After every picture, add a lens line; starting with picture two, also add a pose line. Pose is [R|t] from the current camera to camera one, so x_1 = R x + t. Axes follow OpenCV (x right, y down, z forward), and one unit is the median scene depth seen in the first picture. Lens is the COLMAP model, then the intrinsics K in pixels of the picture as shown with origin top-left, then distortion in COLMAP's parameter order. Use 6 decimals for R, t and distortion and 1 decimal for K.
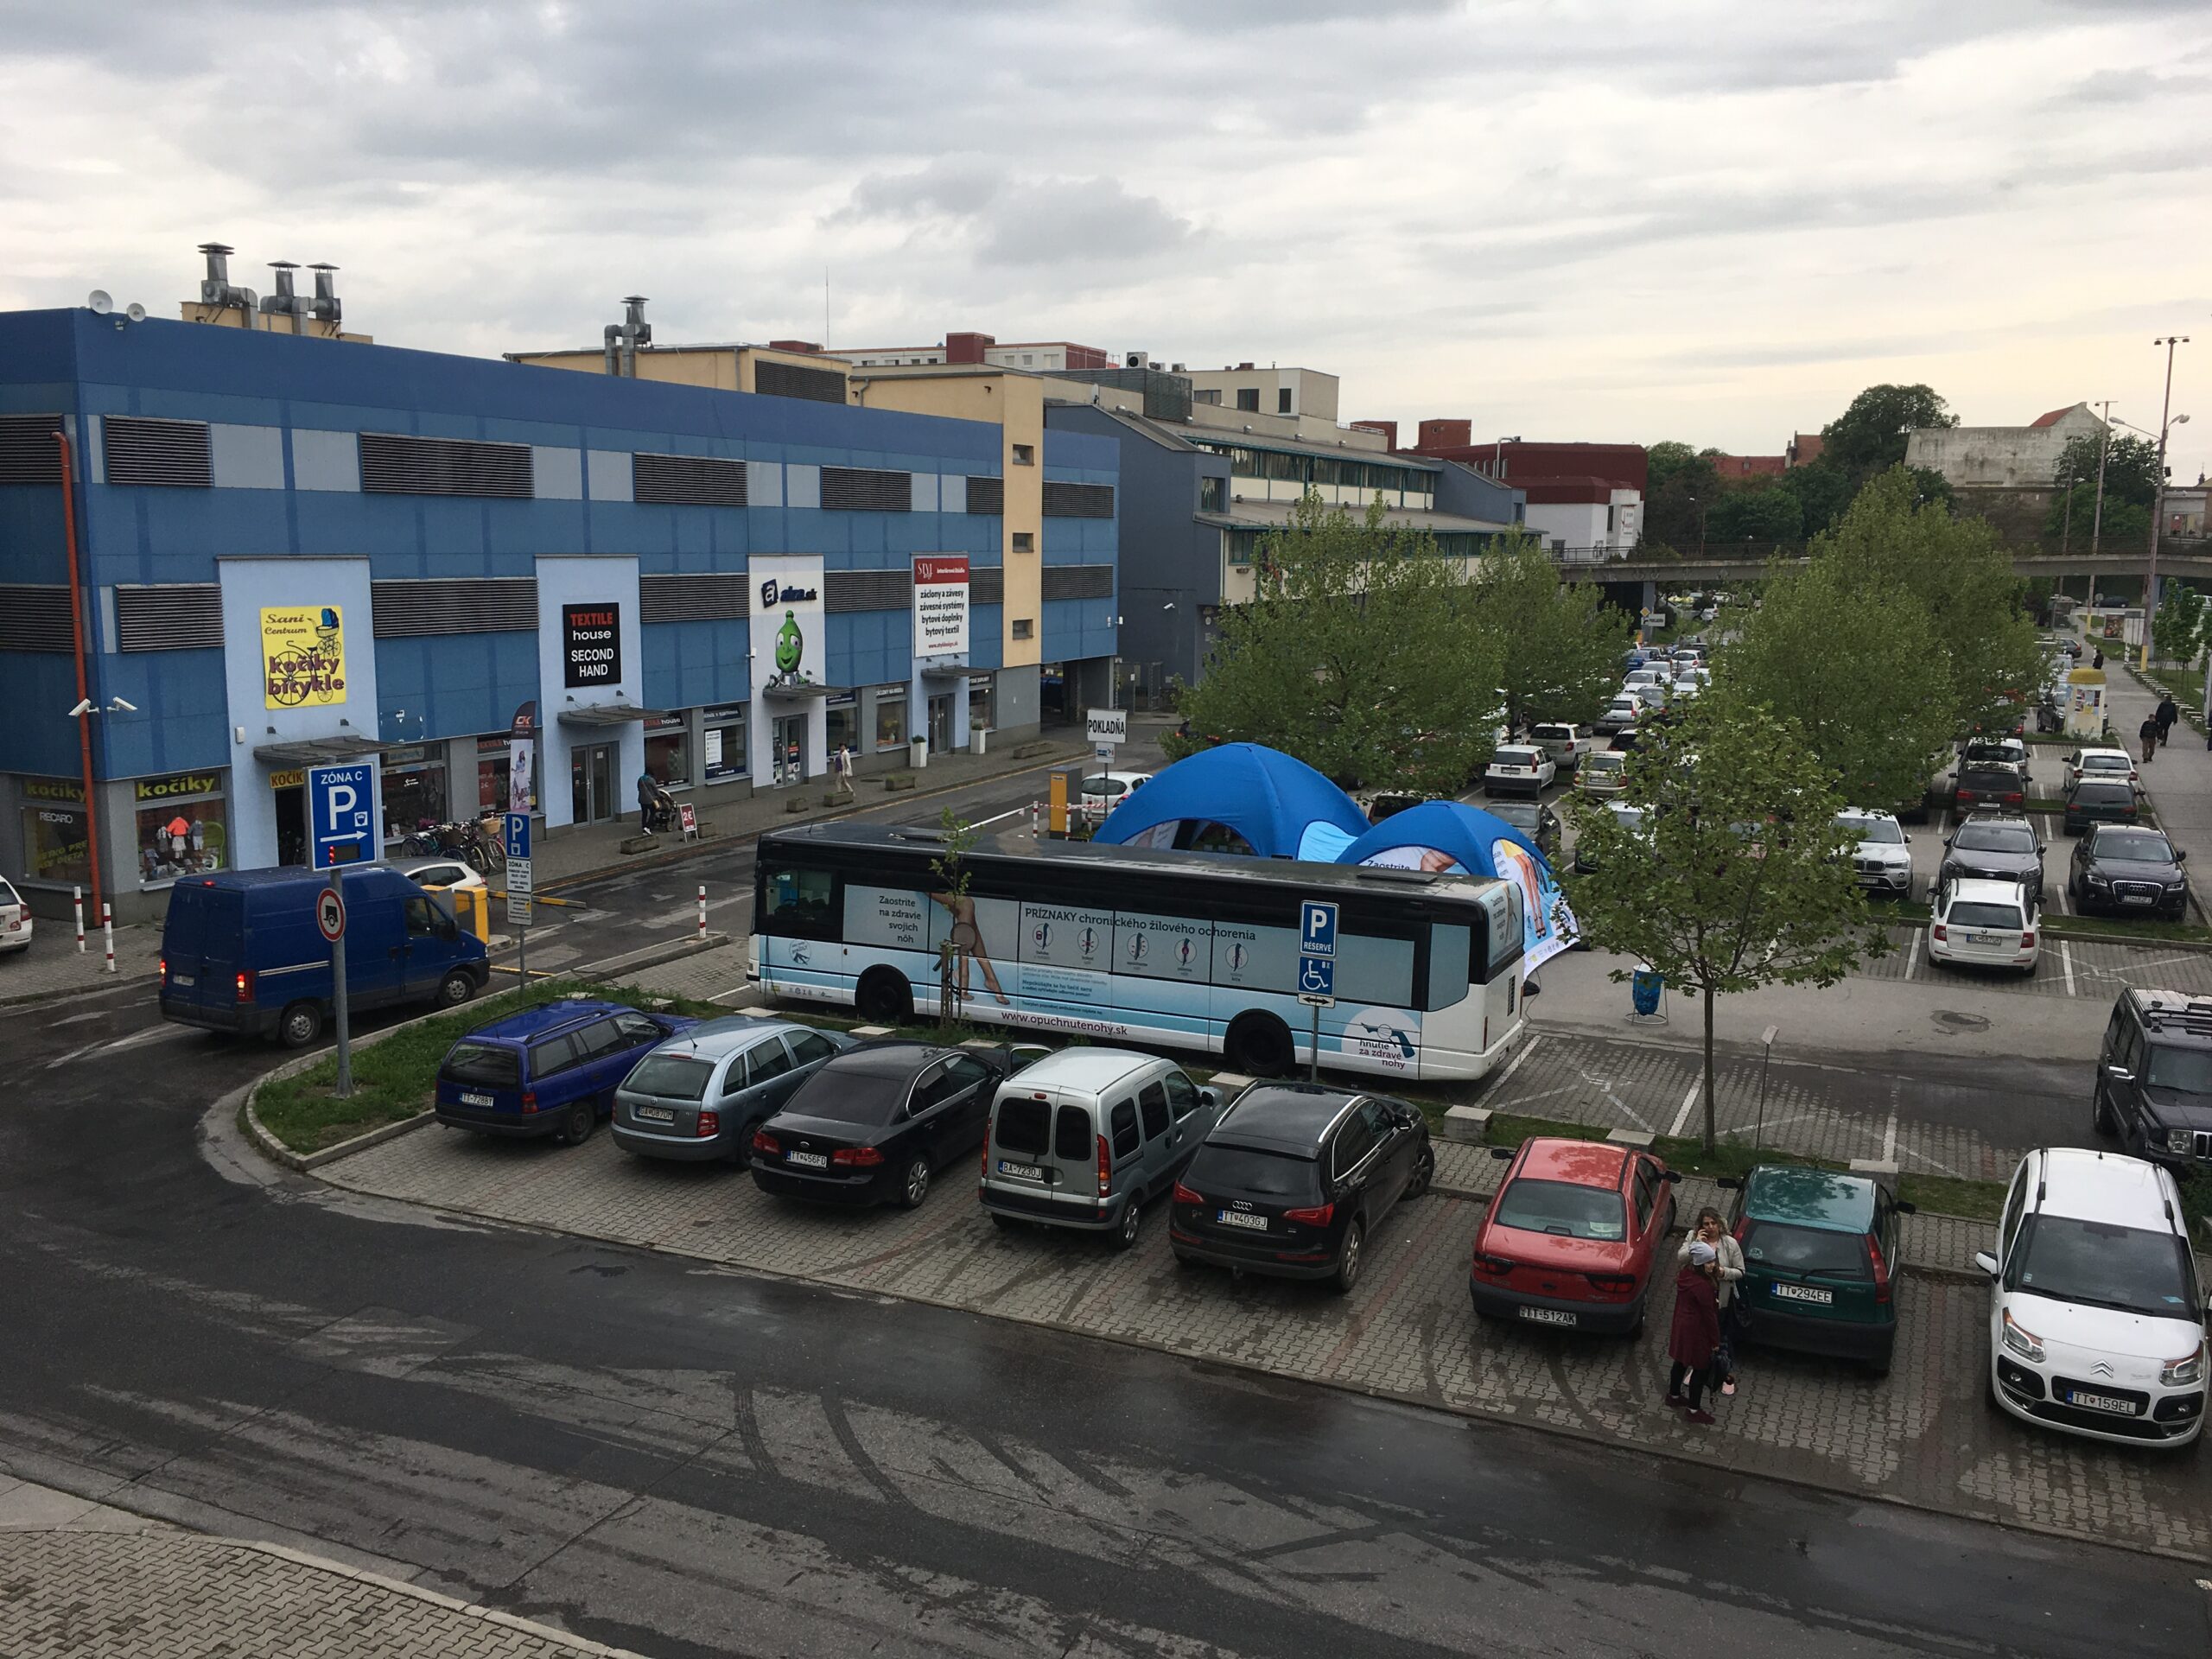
lens RADIAL K [[1895.1, 0, 1106.0], [0, 1895.1, 829.5], [0, 0, 1]] dist [0.088720, -0.129087]
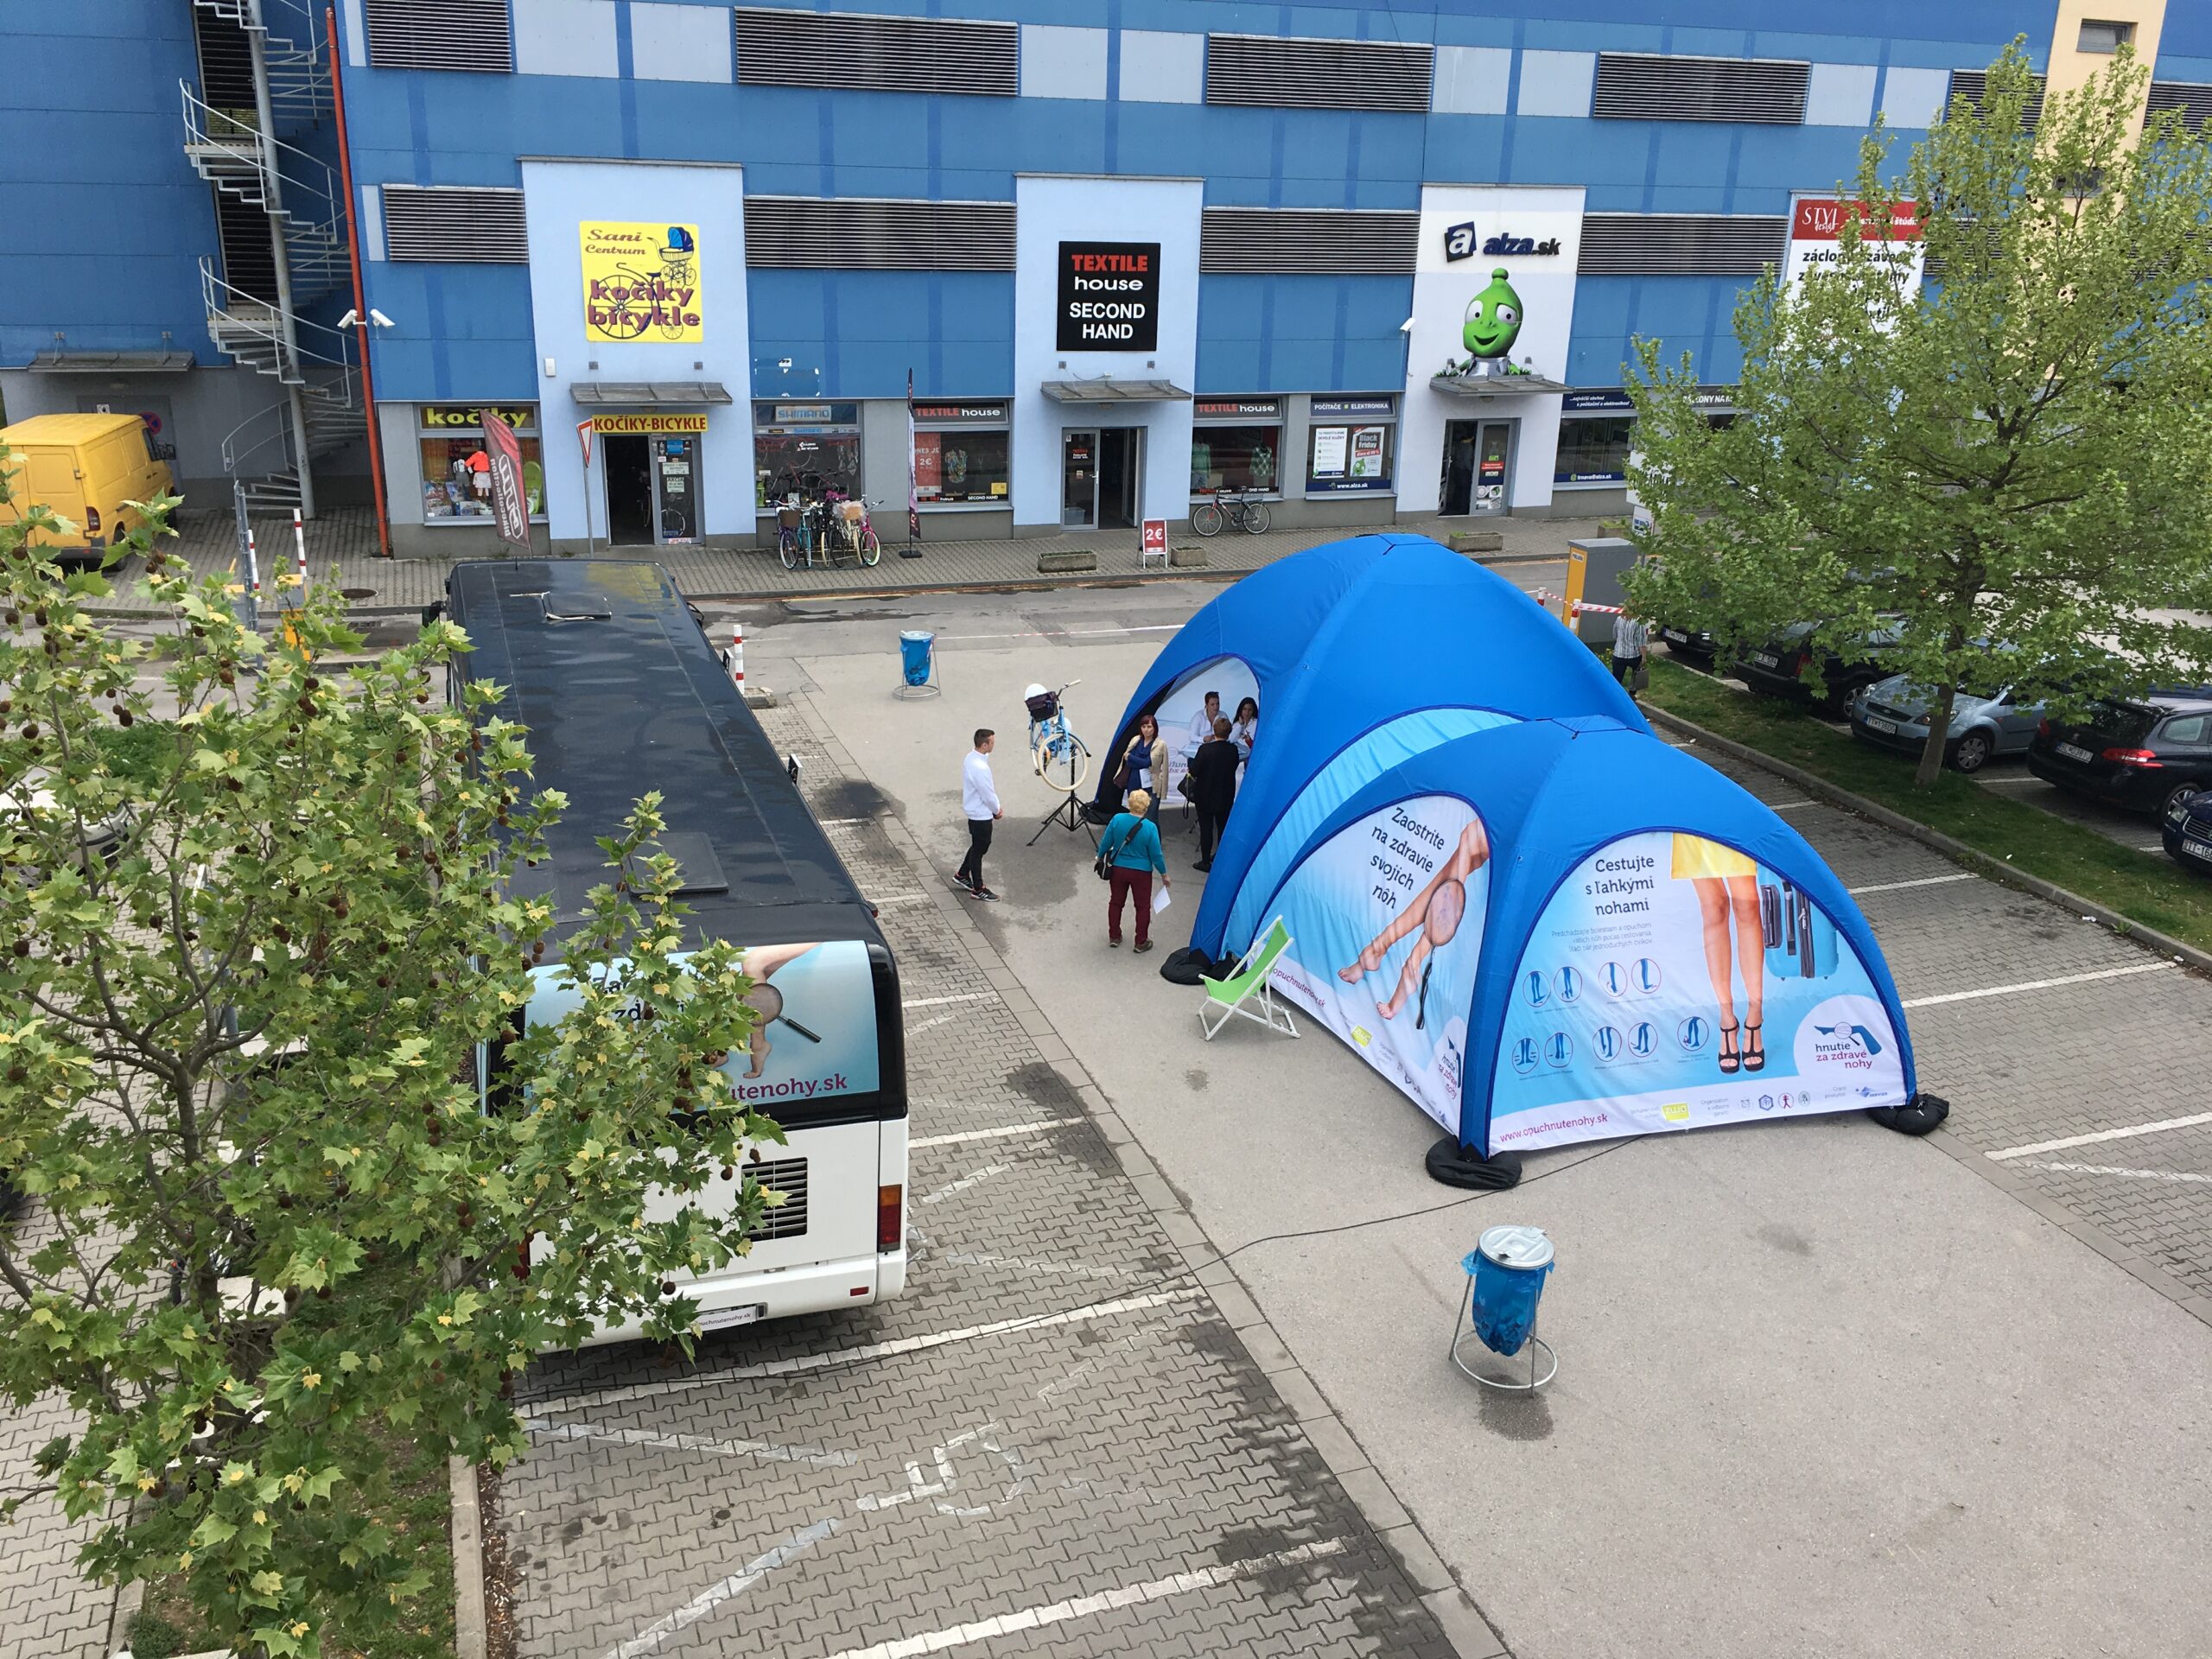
lens RADIAL K [[1895.1, 0, 1106.0], [0, 1895.1, 829.5], [0, 0, 1]] dist [0.088720, -0.129087]
pose [[0.690263, 0.247465, -0.679925, 0.320411], [-0.131774, 0.966975, 0.218161, -0.057227], [0.711458, -0.060992, 0.700077, 0.446355]]
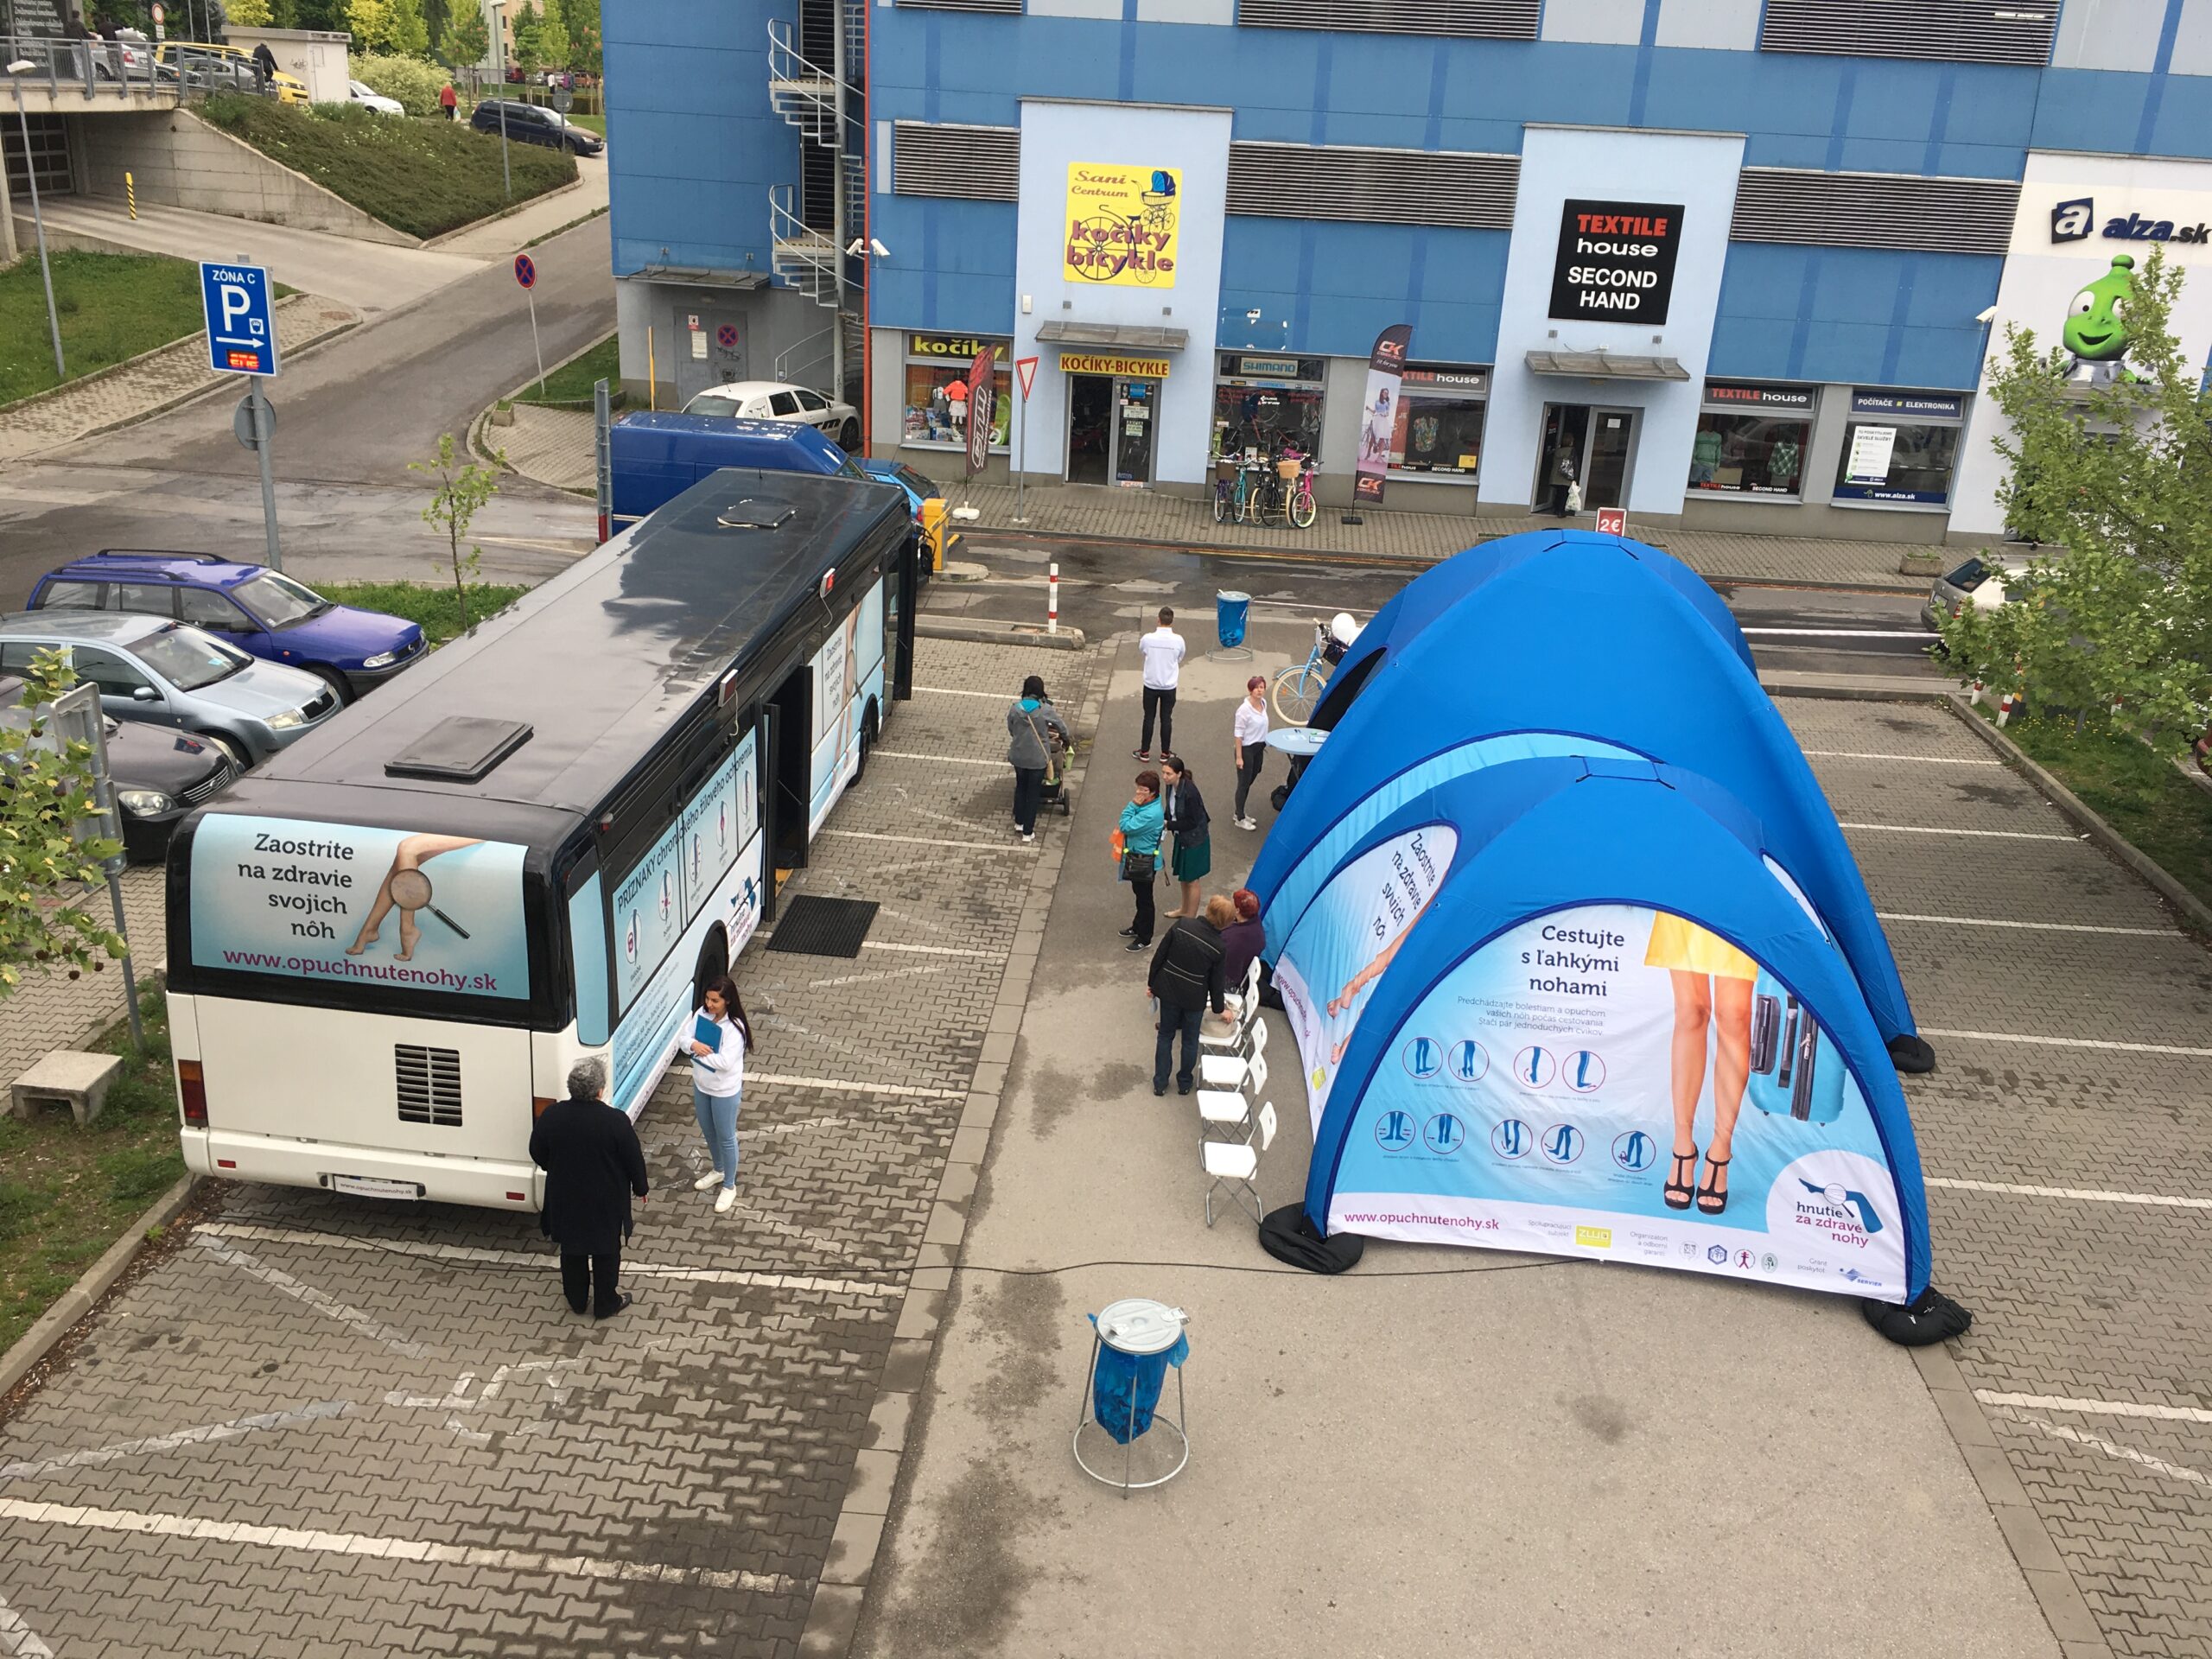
lens RADIAL K [[1895.1, 0, 1106.0], [0, 1895.1, 829.5], [0, 0, 1]] dist [0.088720, -0.129087]
pose [[0.332044, 0.345347, -0.877771, 0.375865], [-0.192305, 0.935808, 0.295435, -0.074777], [0.923453, 0.070702, 0.377142, 0.578128]]
